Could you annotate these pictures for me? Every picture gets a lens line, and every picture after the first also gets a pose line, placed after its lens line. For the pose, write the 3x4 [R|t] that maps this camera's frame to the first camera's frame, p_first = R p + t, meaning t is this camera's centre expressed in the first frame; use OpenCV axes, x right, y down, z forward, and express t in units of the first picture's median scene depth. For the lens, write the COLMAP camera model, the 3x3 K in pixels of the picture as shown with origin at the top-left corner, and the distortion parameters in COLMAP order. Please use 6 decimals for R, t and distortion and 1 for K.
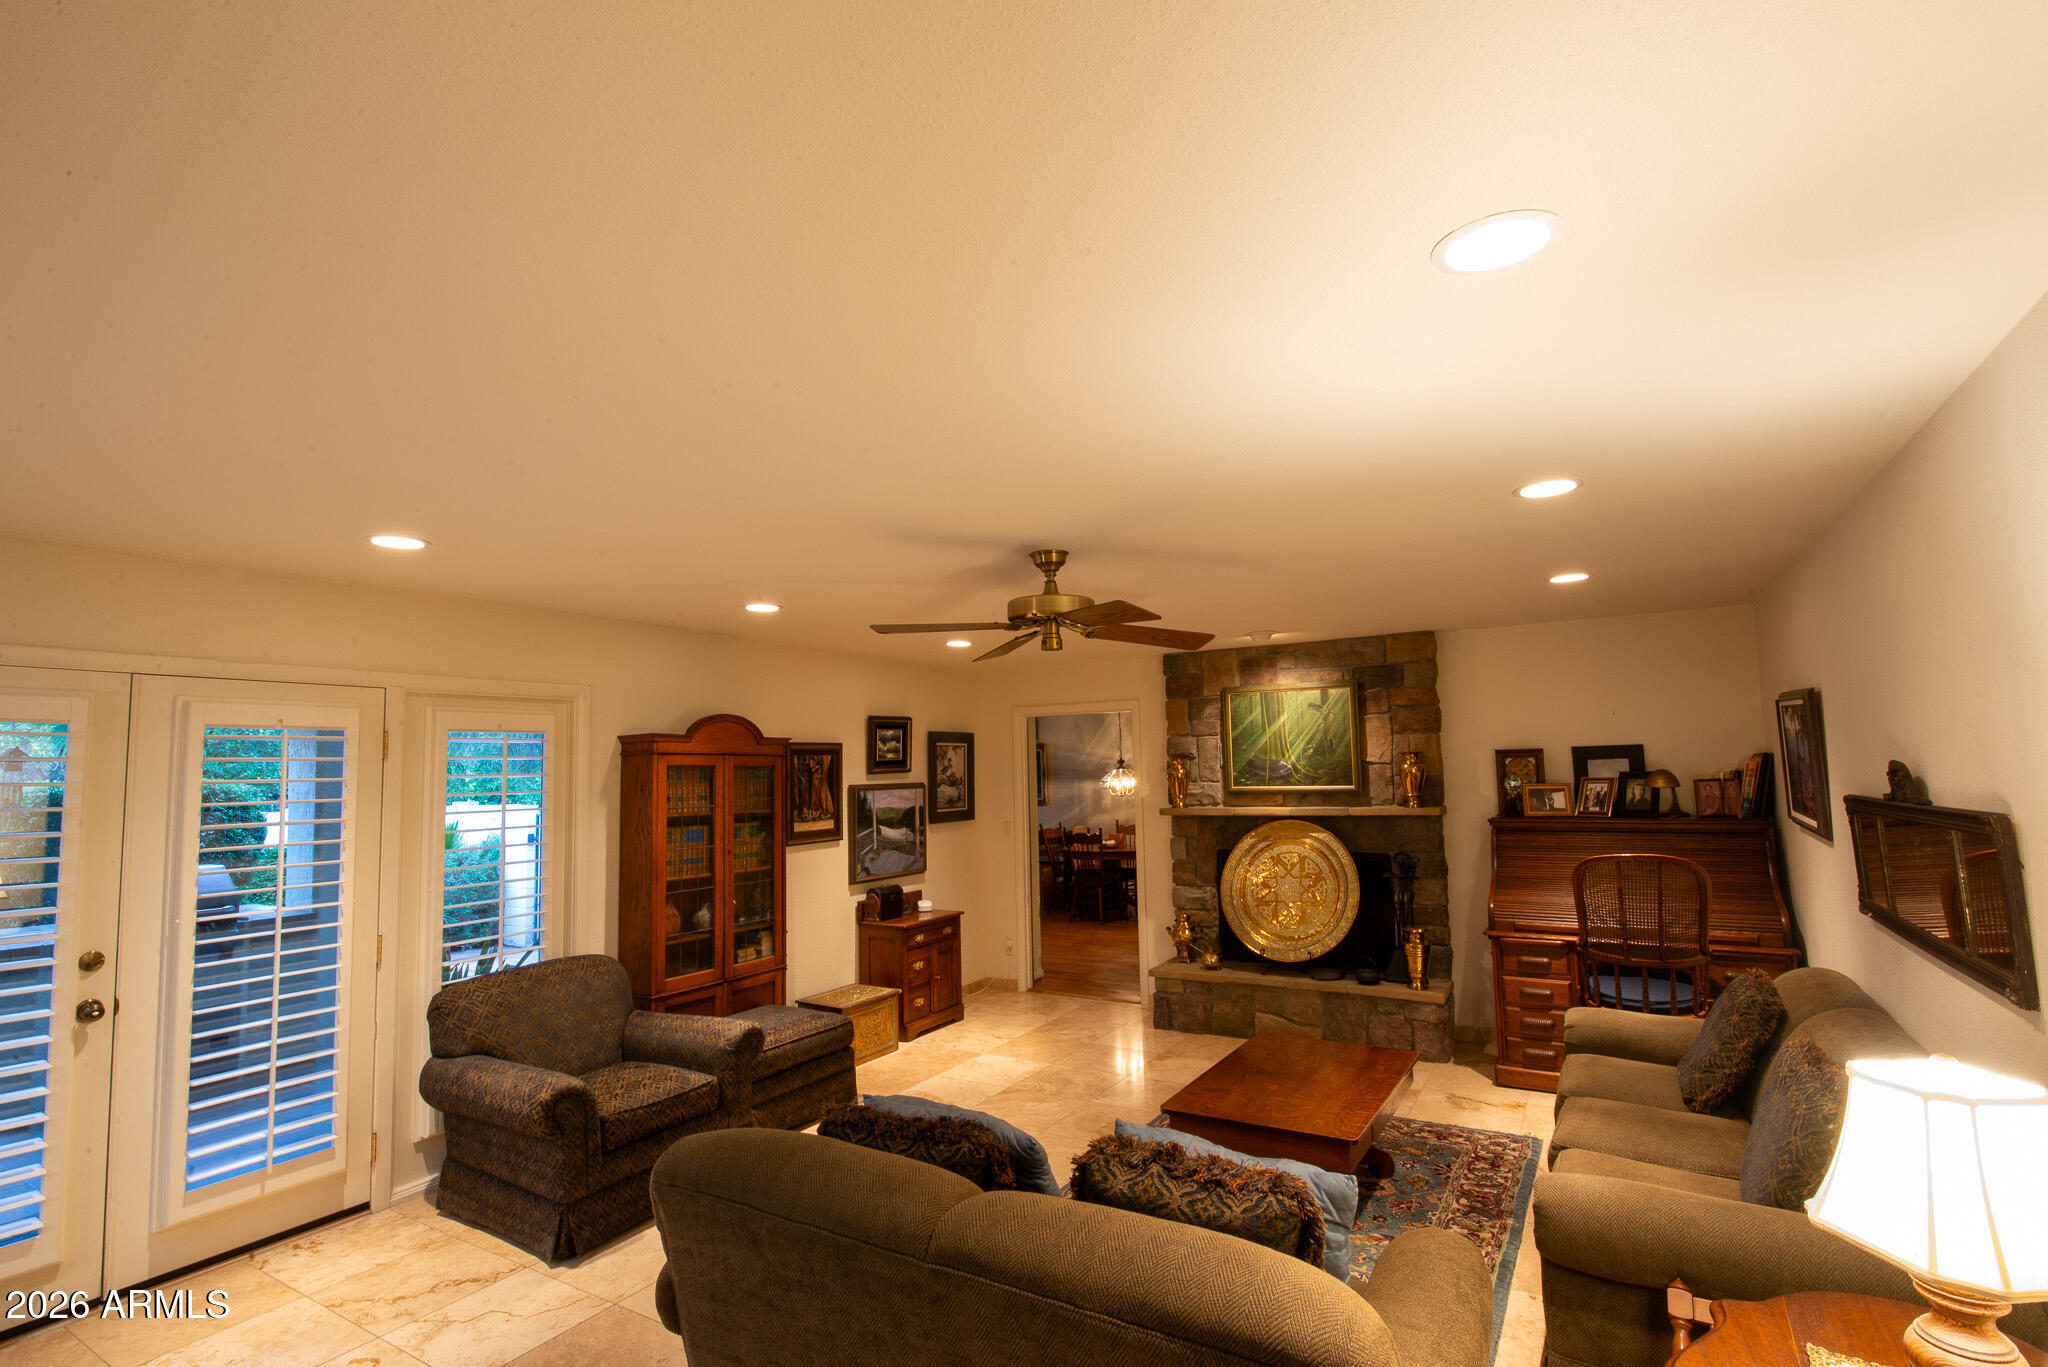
lens RADIAL K [[953.7, 0, 1011.1], [0, 953.7, 697.5], [0, 0, 1]] dist [-0.004745, -0.000229]
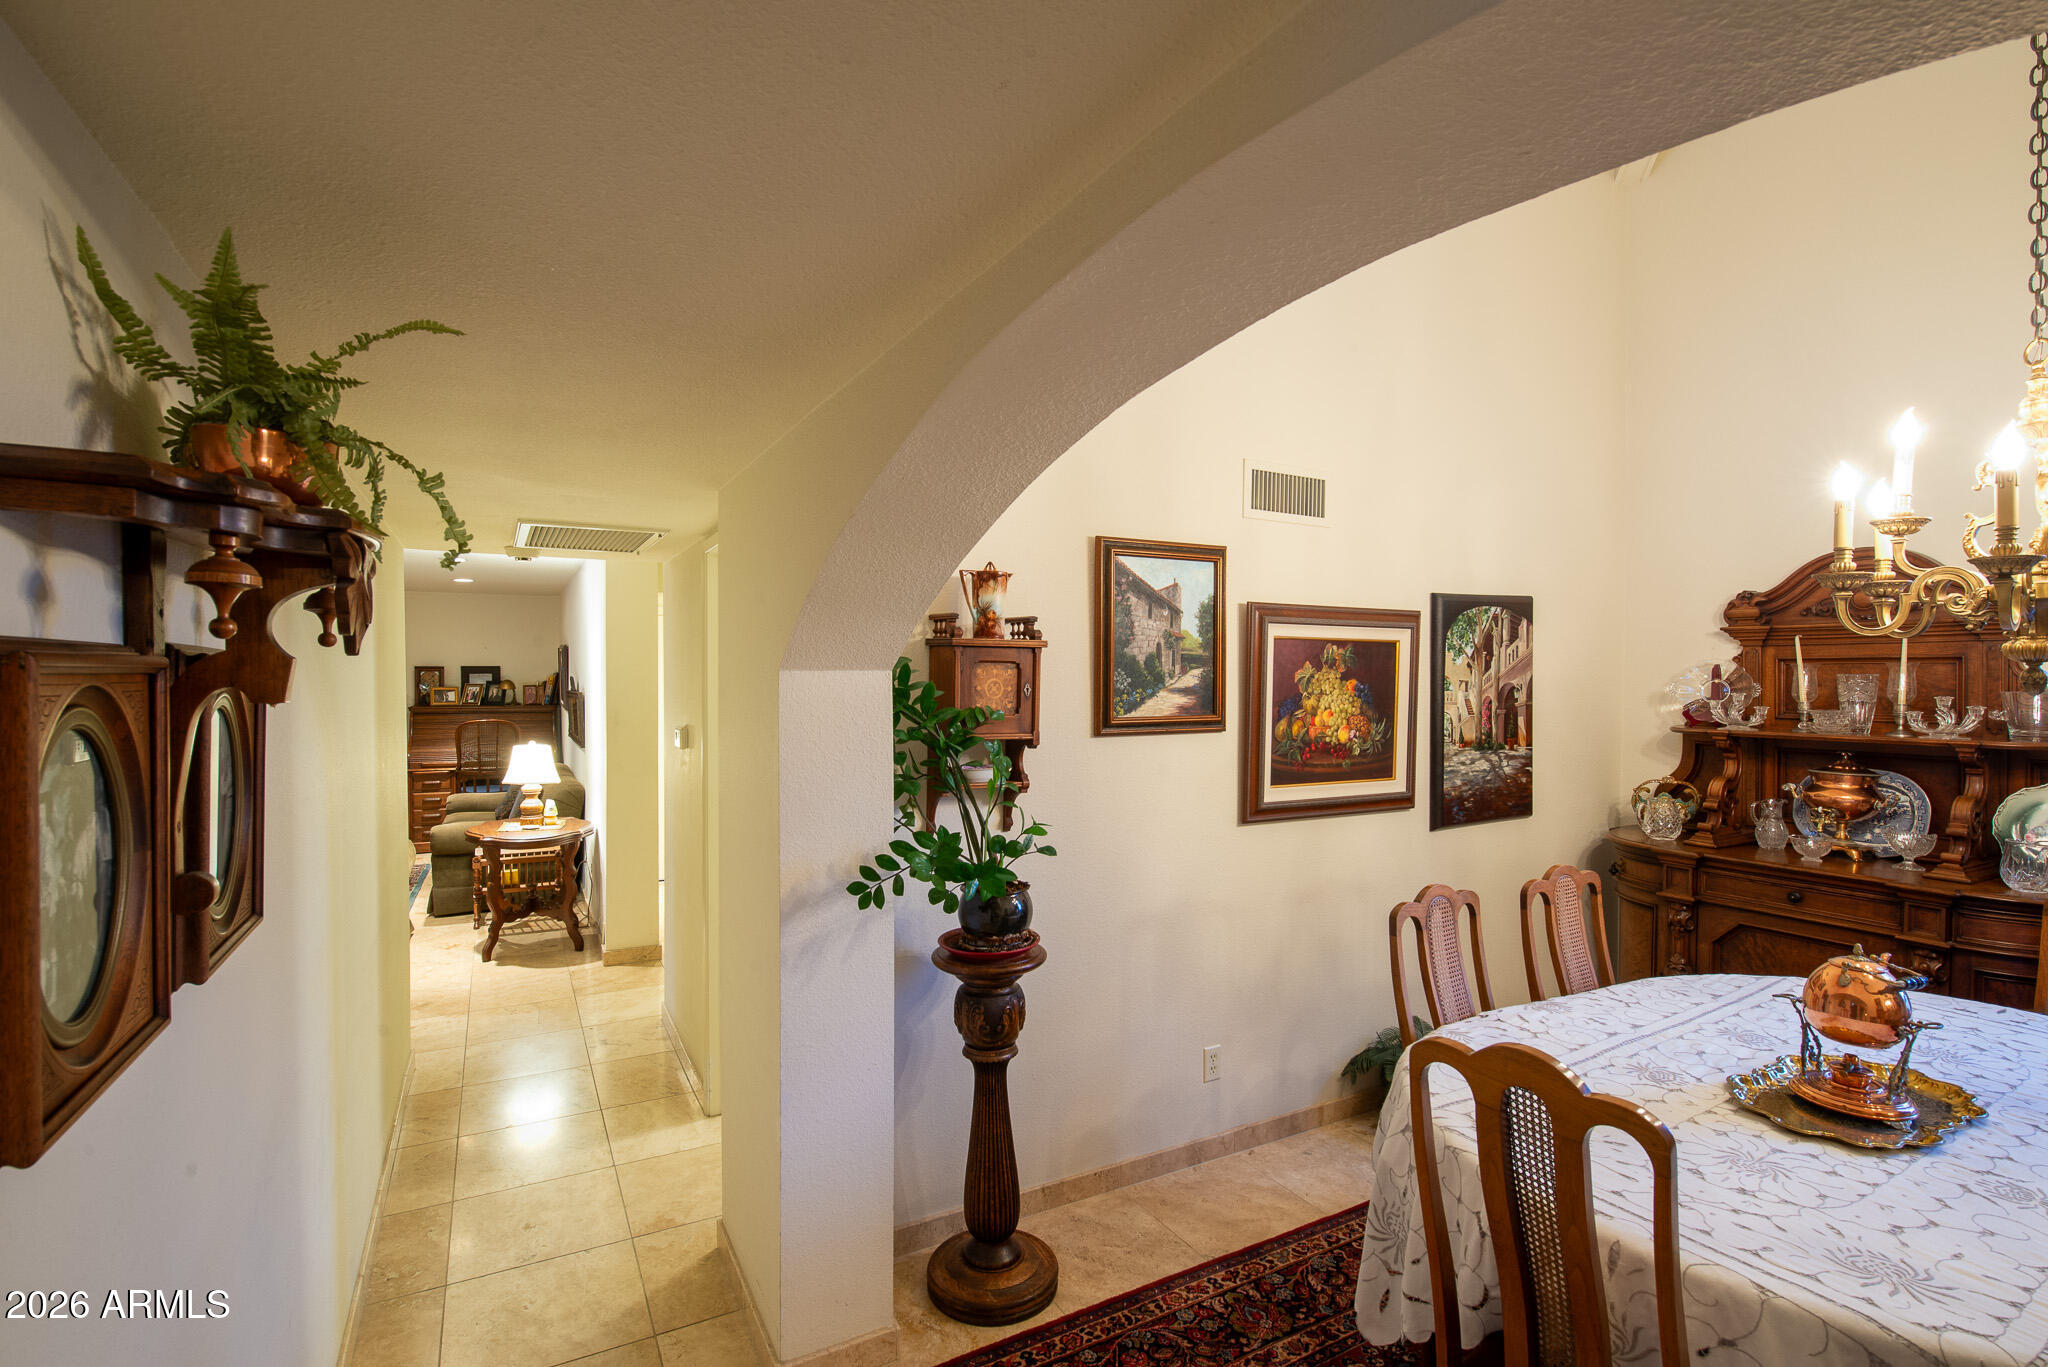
lens RADIAL K [[953.7, 0, 1012.8], [0, 953.7, 687.6], [0, 0, 1]] dist [-0.004745, -0.000229]
pose [[0.503321, 0.012490, 0.864009, -0.428594], [-0.082335, 0.996039, 0.033565, -0.053155], [-0.860168, -0.088032, 0.502356, -0.785738]]
